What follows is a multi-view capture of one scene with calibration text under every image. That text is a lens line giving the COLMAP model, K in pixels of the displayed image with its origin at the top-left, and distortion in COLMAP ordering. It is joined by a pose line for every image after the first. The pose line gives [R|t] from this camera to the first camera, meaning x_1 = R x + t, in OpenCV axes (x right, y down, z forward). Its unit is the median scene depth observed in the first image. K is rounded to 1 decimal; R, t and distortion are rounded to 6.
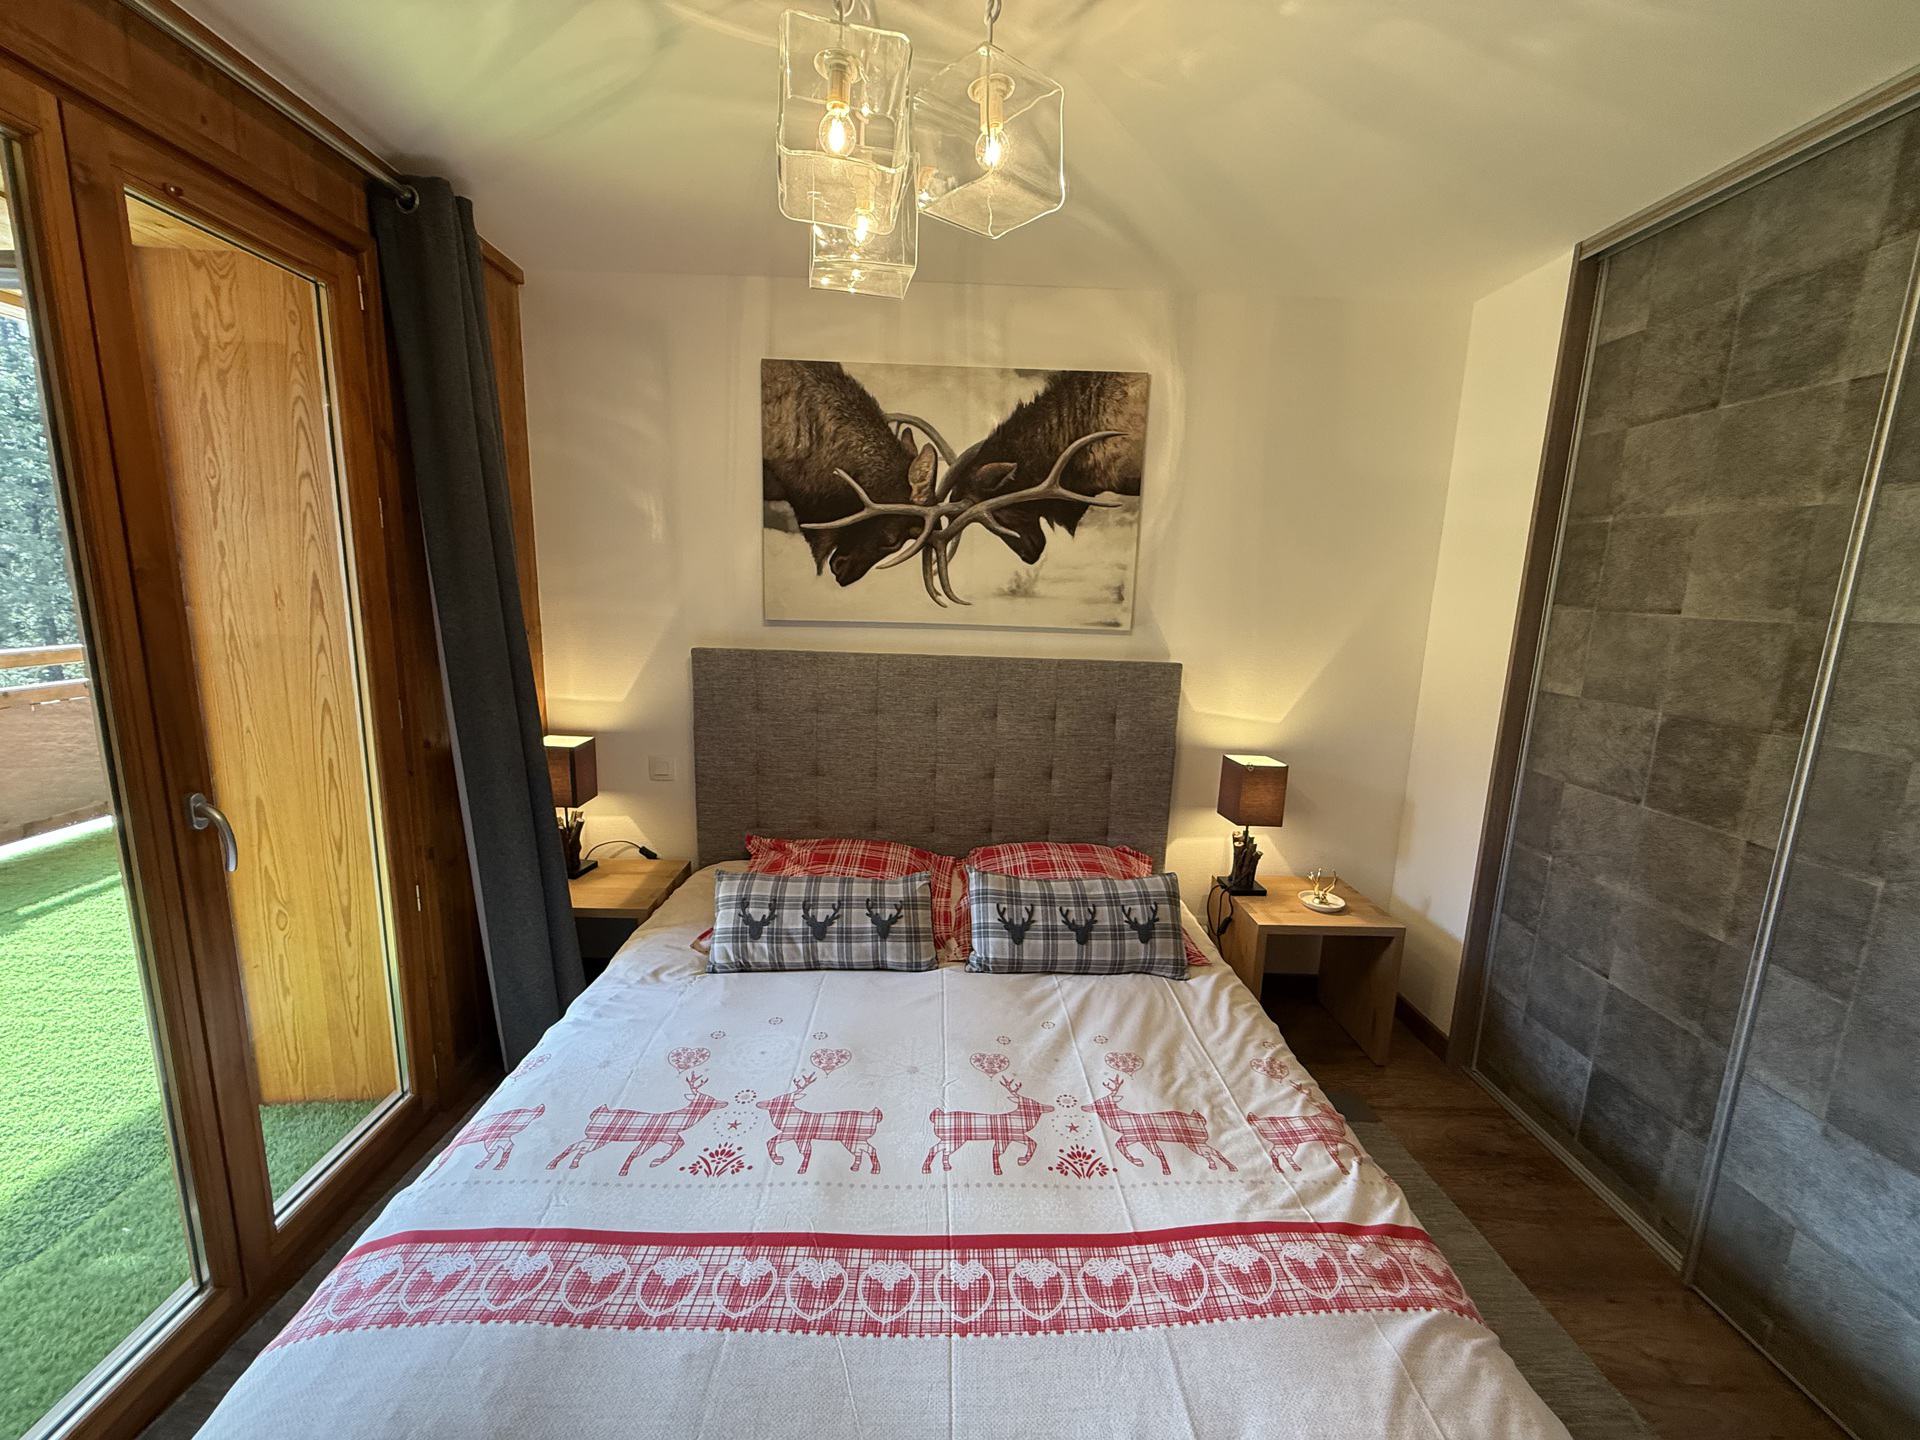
lens RADIAL K [[761.2, 0, 951.8], [0, 761.2, 718.9], [0, 0, 1]] dist [0.000222, -0.000143]
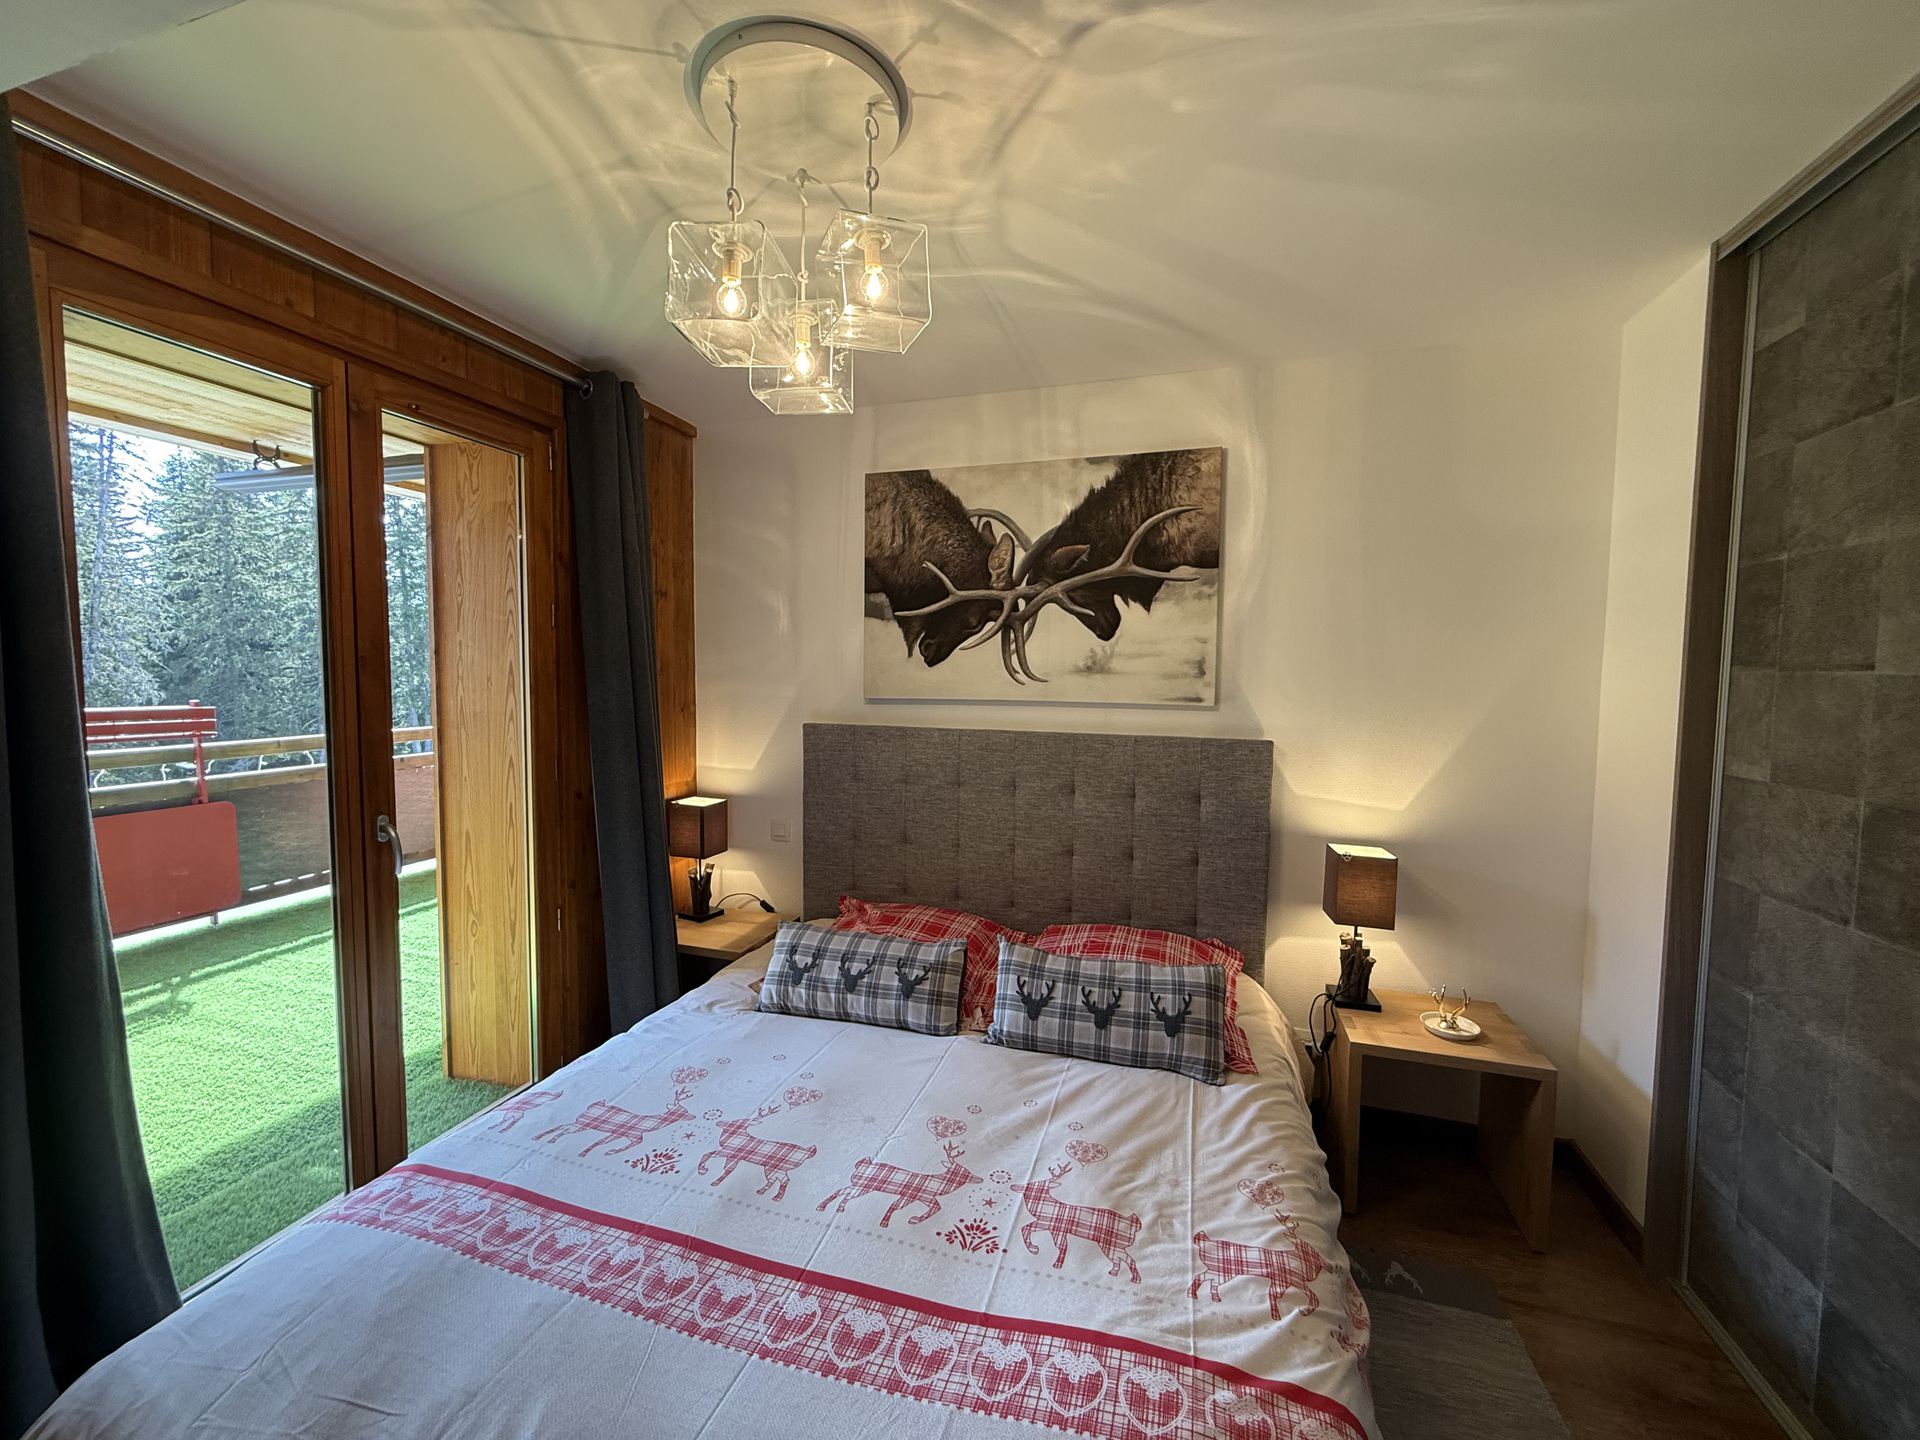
lens RADIAL K [[761.2, 0, 951.8], [0, 761.2, 718.9], [0, 0, 1]] dist [0.000222, -0.000143]
pose [[0.946967, -0.000465, -0.321331, 0.297592], [-0.039085, 0.992407, -0.116623, 0.030871], [0.318945, 0.122997, 0.939758, 0.003151]]
